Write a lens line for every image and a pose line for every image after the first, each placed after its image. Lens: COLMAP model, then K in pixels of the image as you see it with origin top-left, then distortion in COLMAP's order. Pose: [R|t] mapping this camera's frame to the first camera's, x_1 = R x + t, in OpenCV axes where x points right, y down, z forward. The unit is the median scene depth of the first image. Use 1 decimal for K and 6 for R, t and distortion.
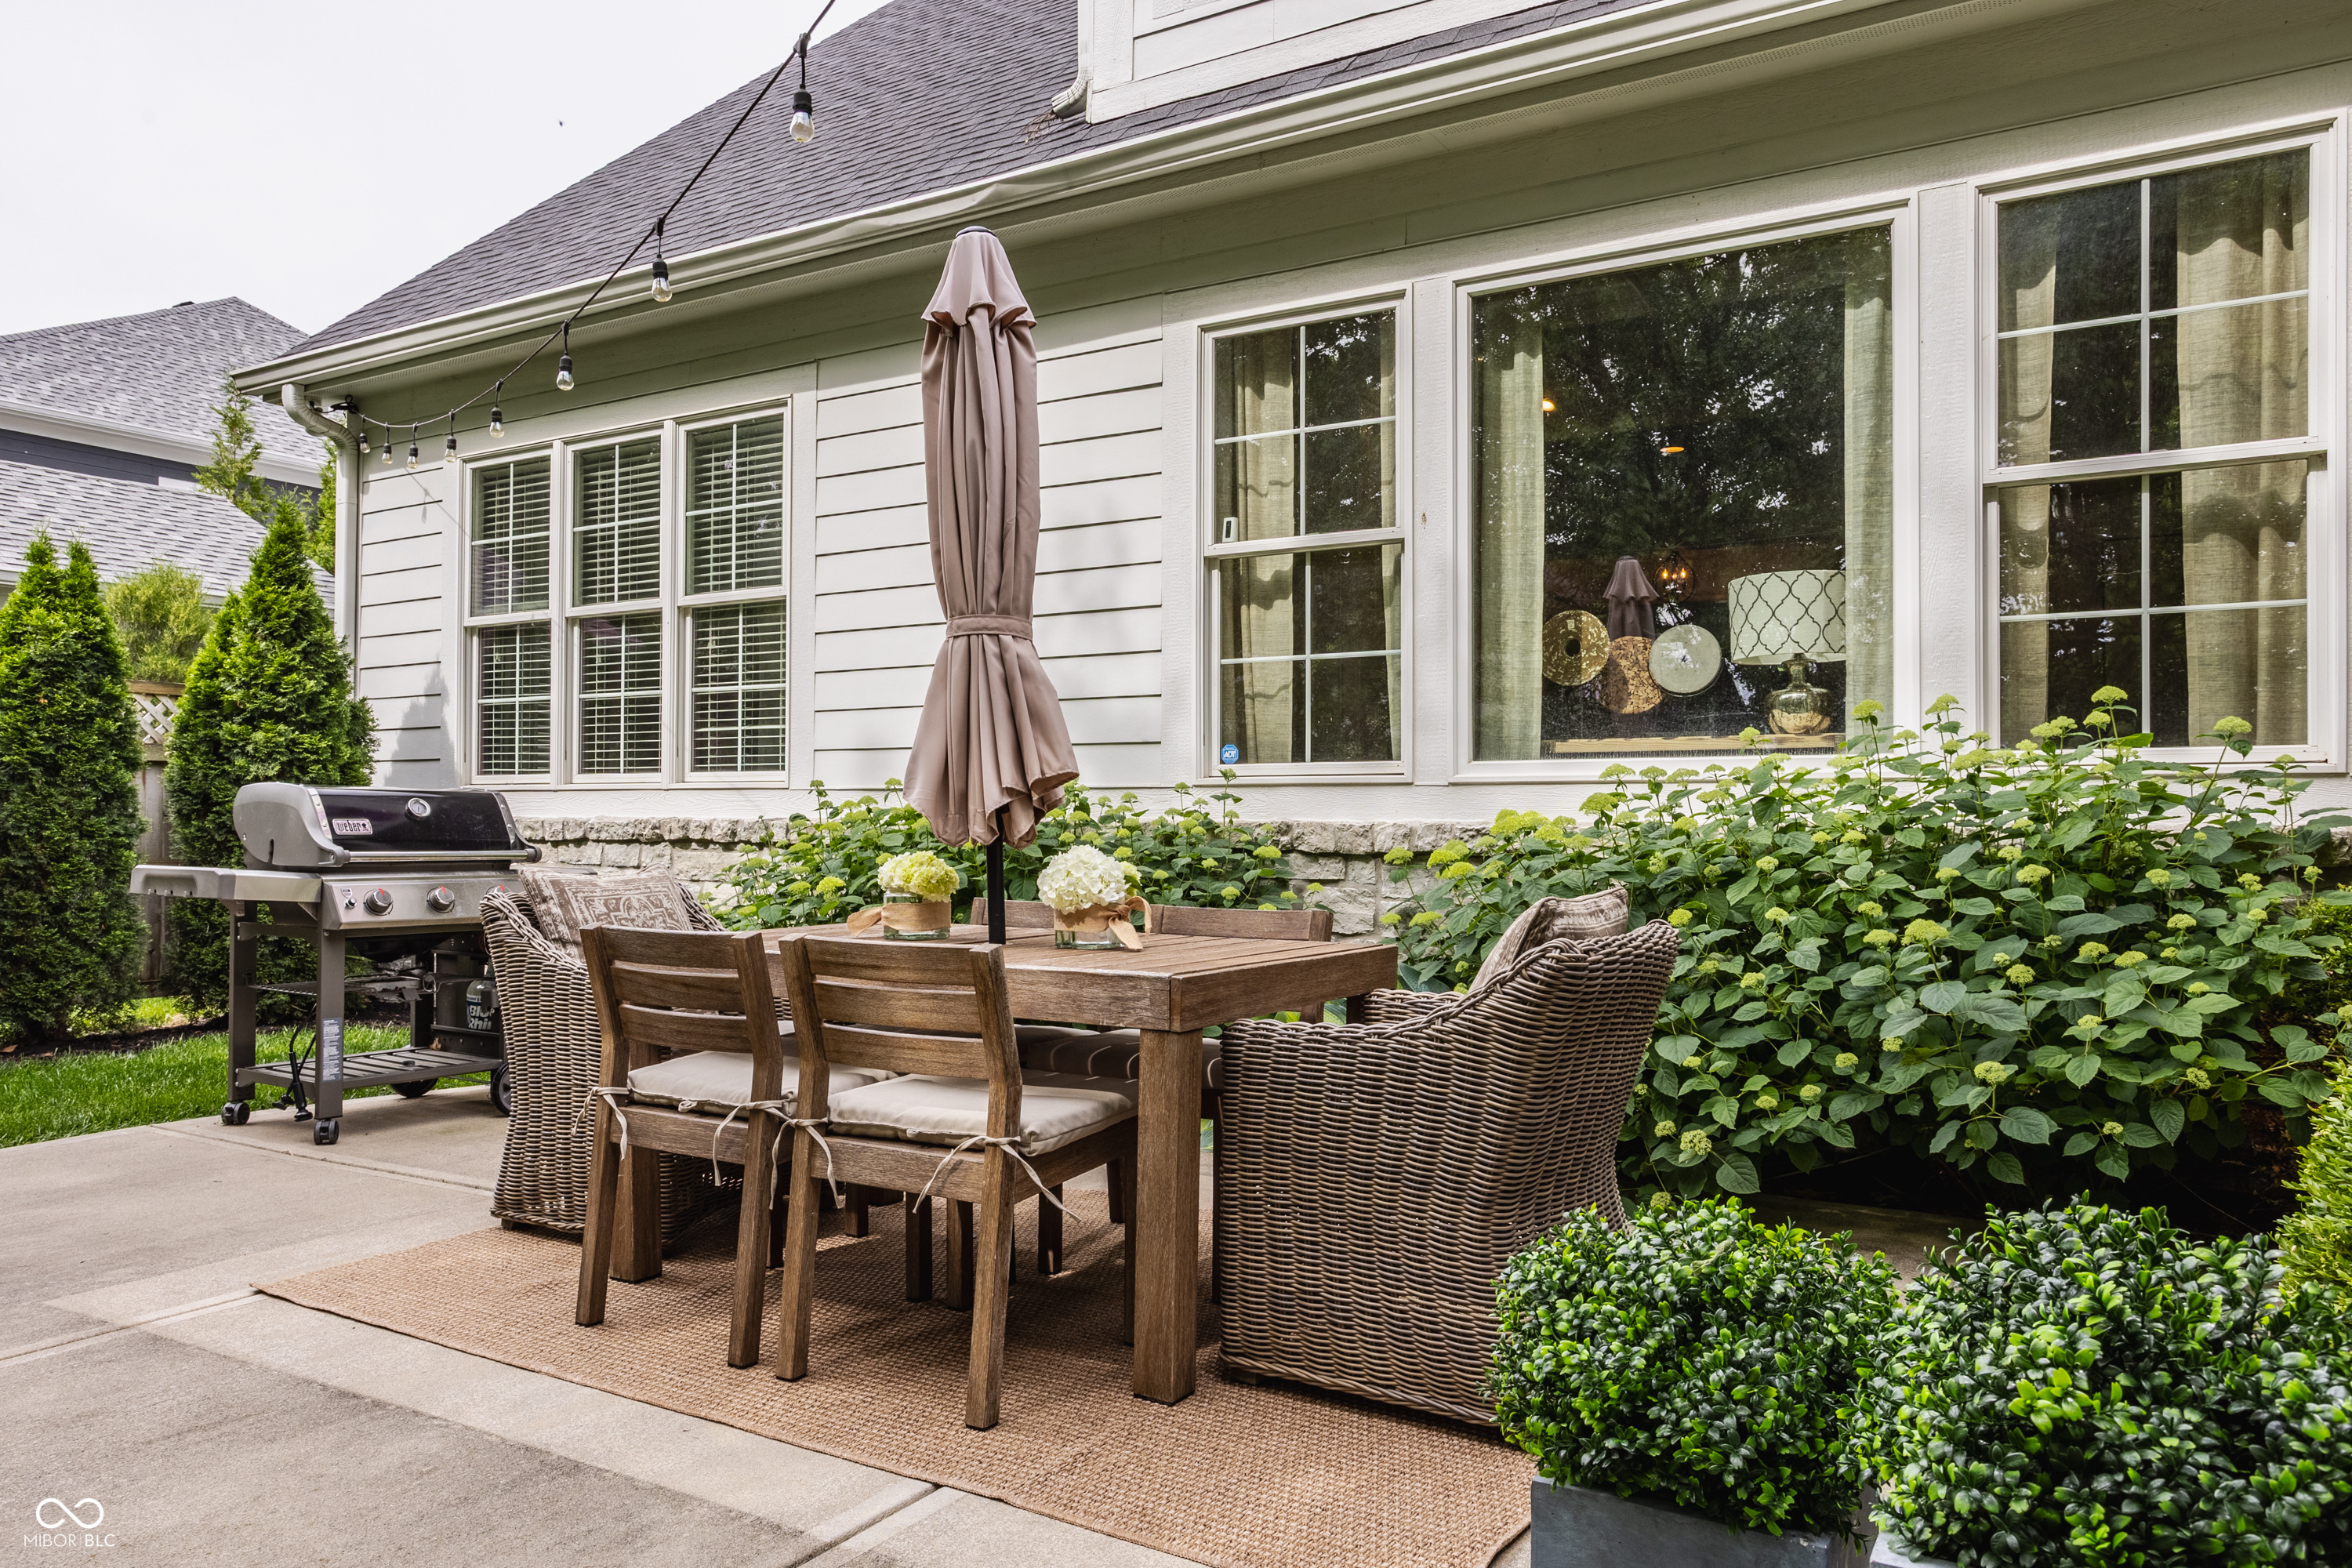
lens RADIAL K [[1605.0, 0, 1176.0], [0, 1605.0, 784.0], [0, 0, 1]] dist [-0.000384, -0.000294]
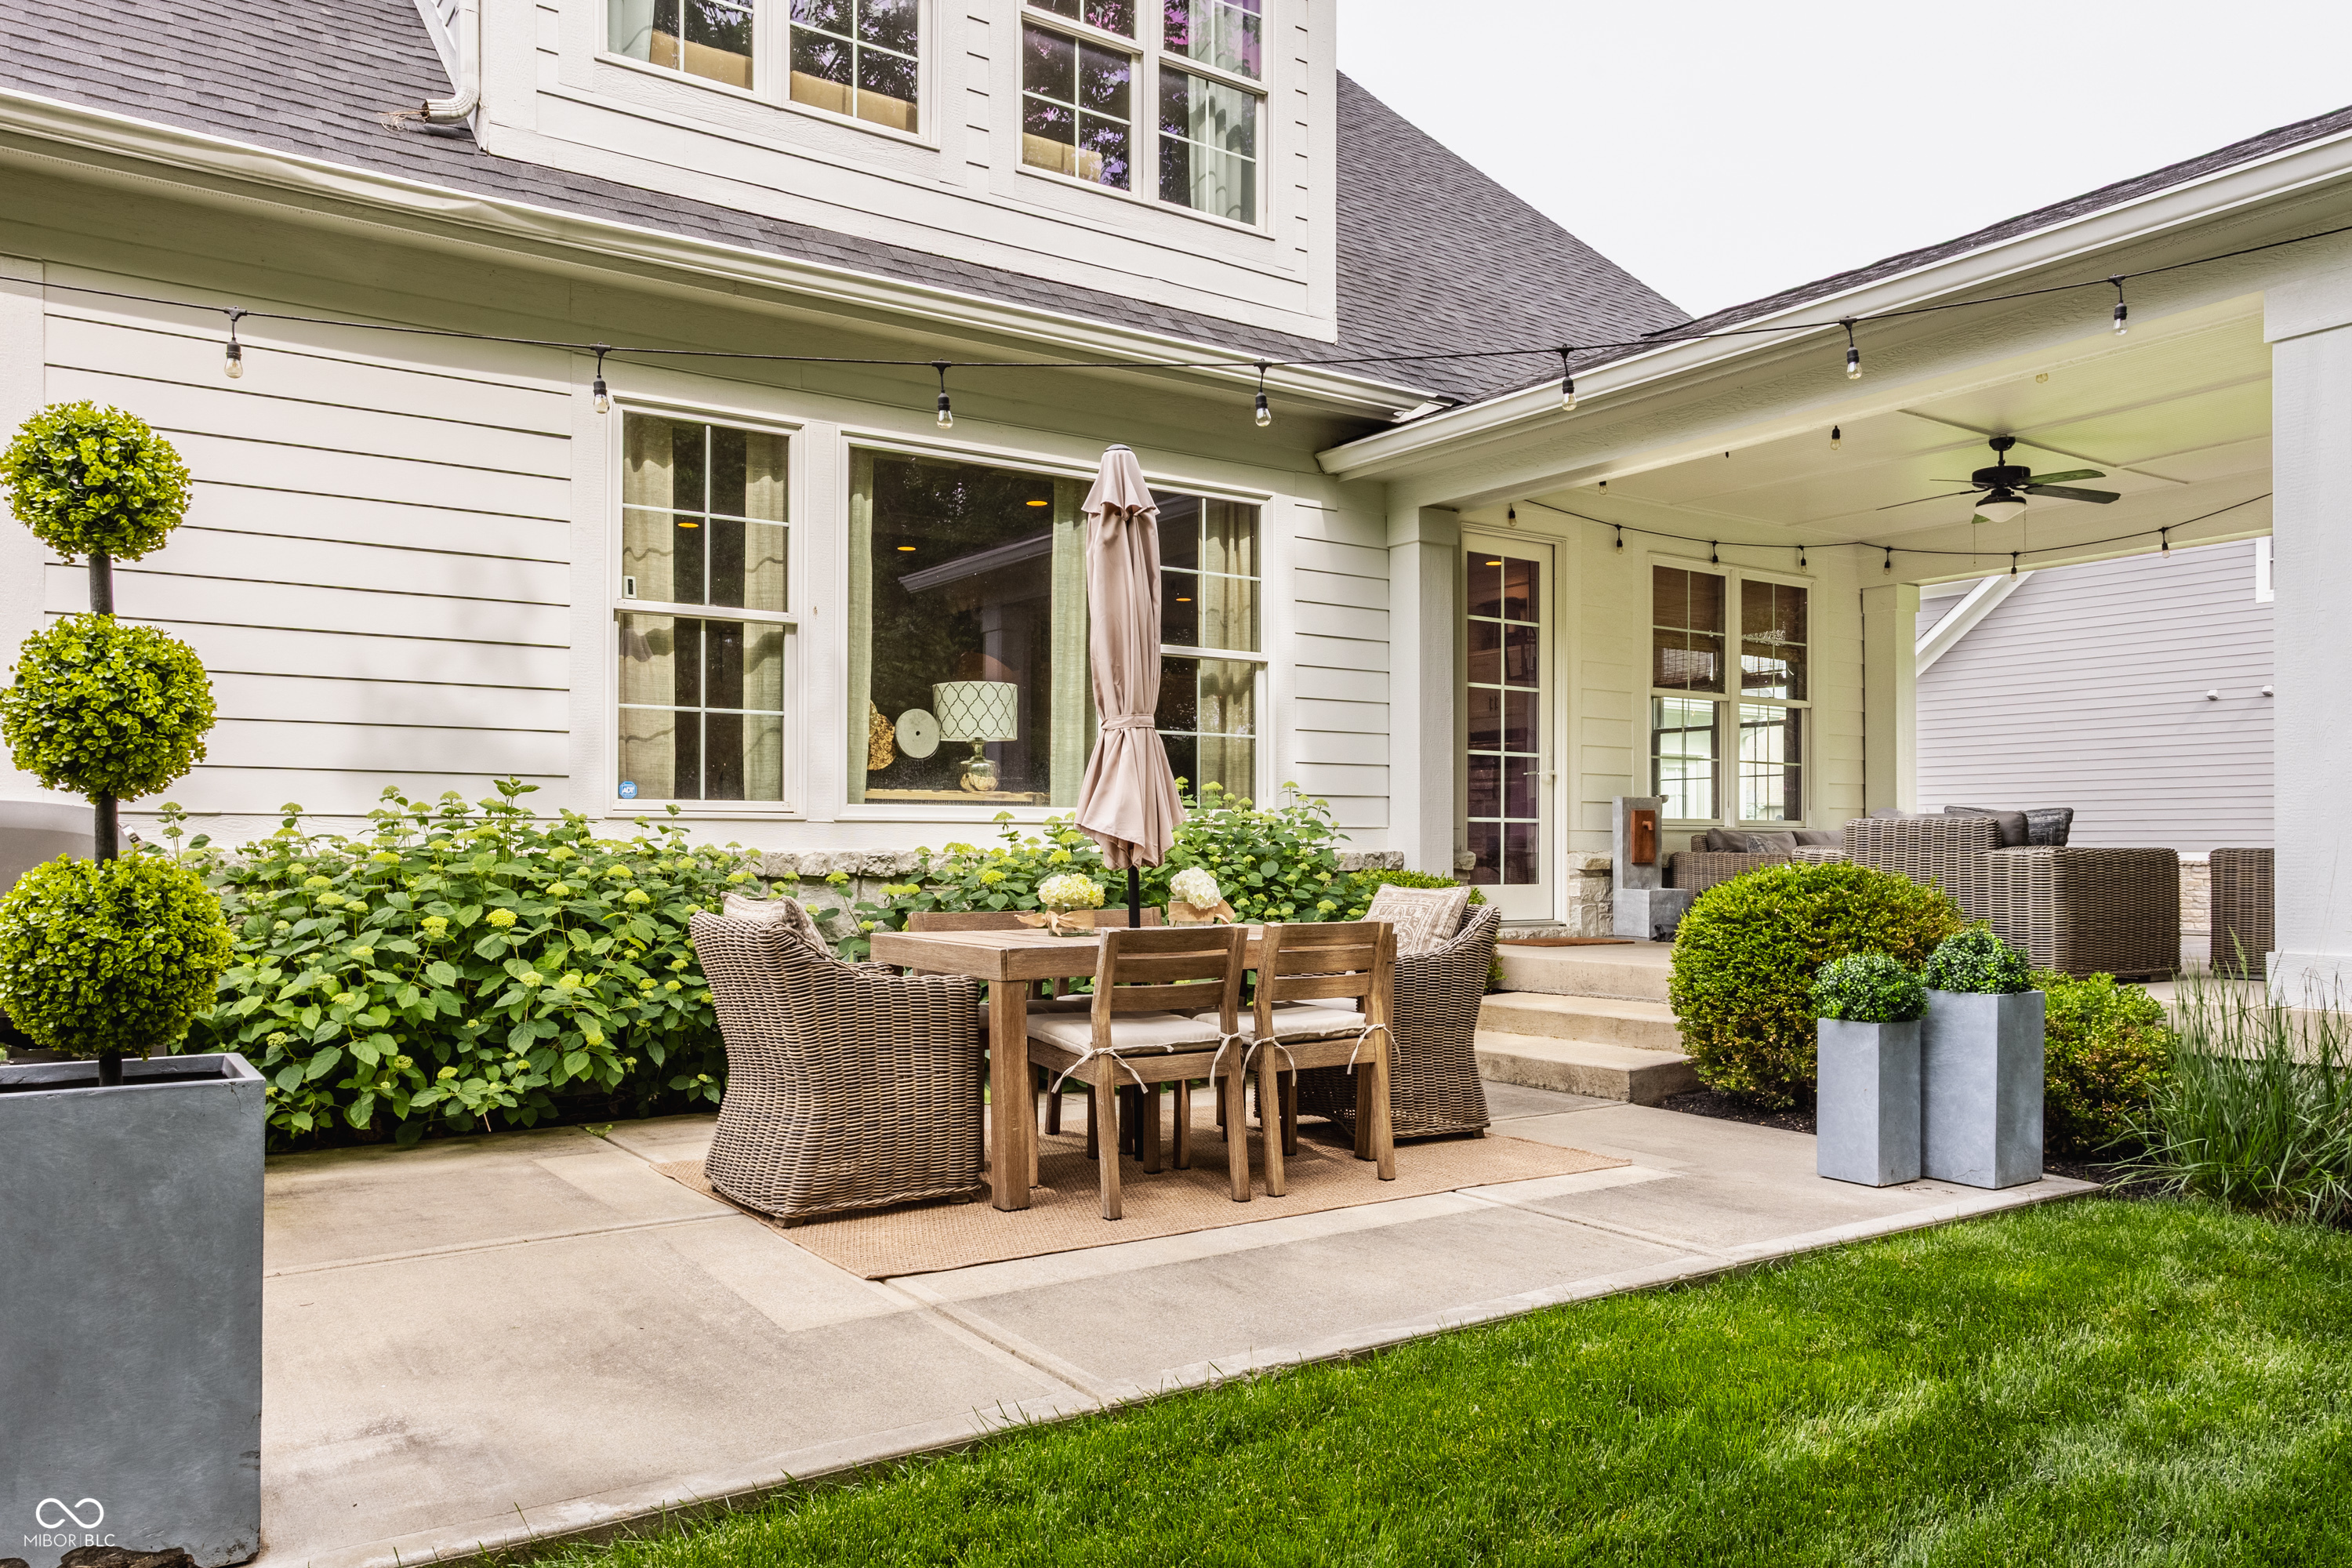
lens RADIAL K [[1659.7, 0, 1150.1], [0, 1659.7, 822.3], [0, 0, 1]] dist [-0.002462, 0.002211]
pose [[0.418890, 0.011872, 0.907960, -0.888560], [-0.022470, 0.999744, -0.002706, -0.001386], [-0.907759, -0.019269, 0.419049, 0.202556]]
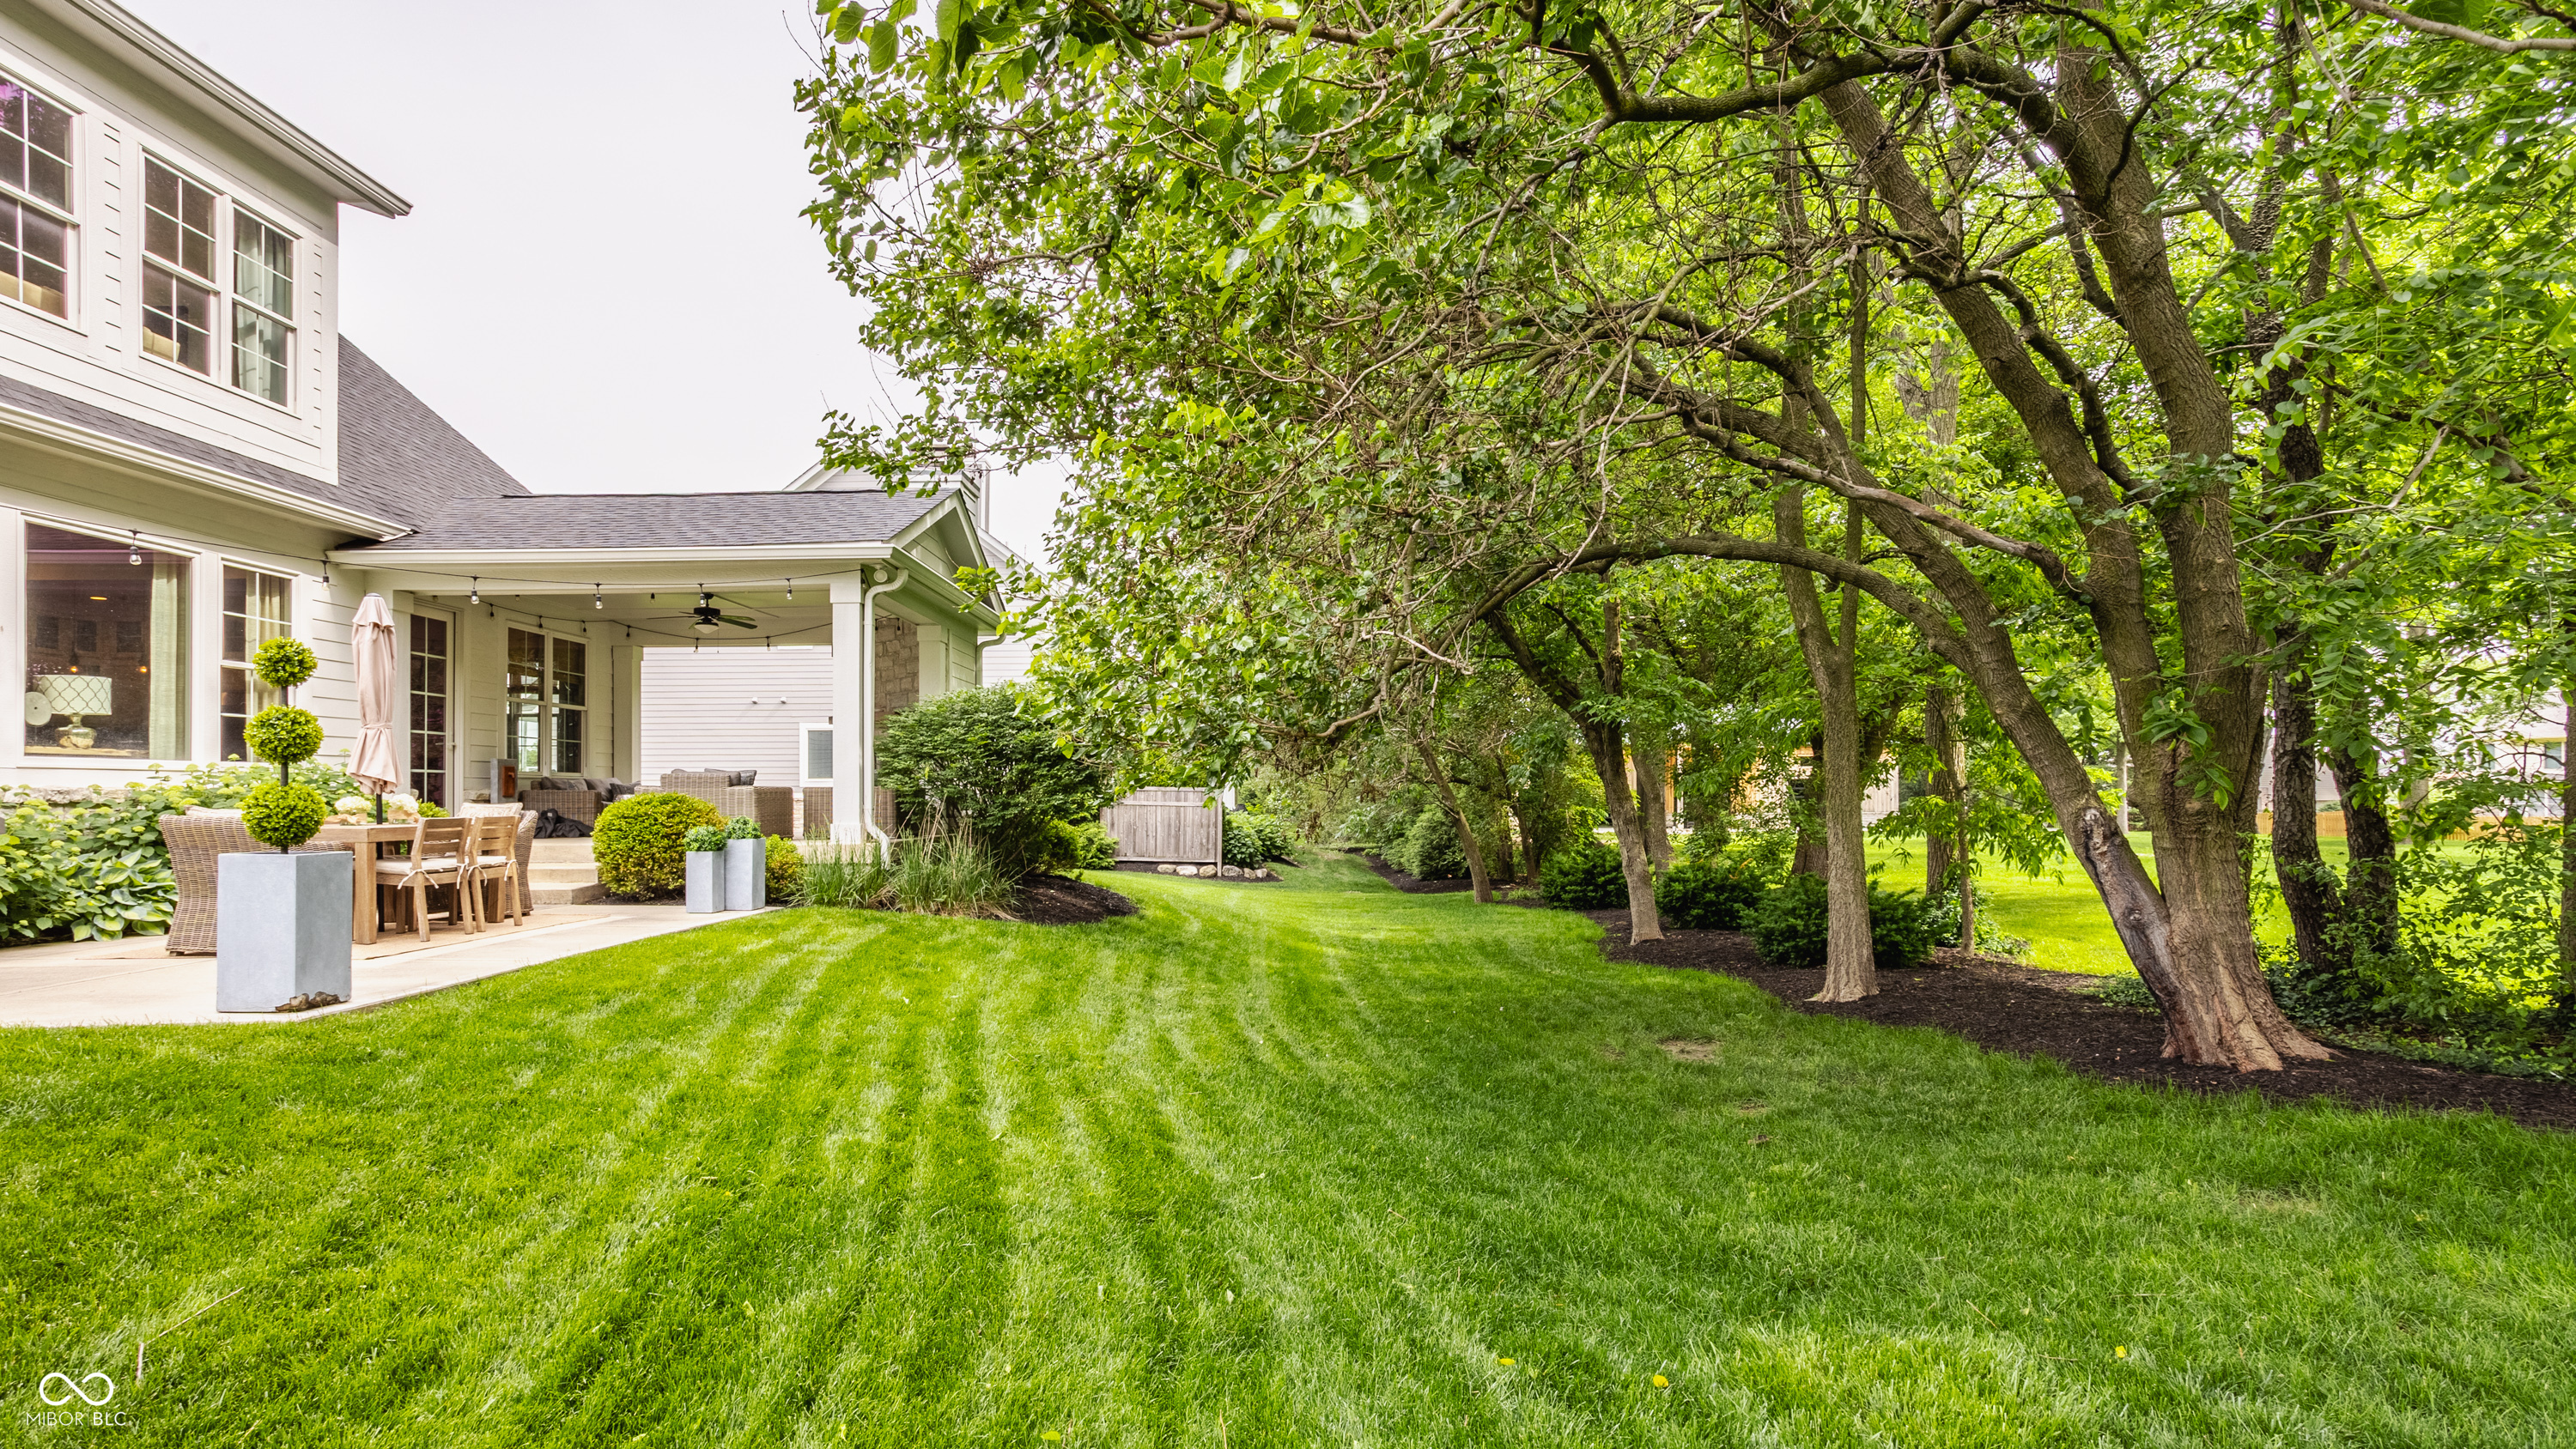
lens RADIAL K [[1255.9, 0, 1284.0], [0, 1255.9, 796.4], [0, 0, 1]] dist [0.002457, 0.001118]
pose [[-0.529953, -0.004792, 0.848013, -1.880490], [-0.021537, 0.999738, -0.007810, 0.013363], [-0.847753, -0.022403, -0.529917, 0.482376]]
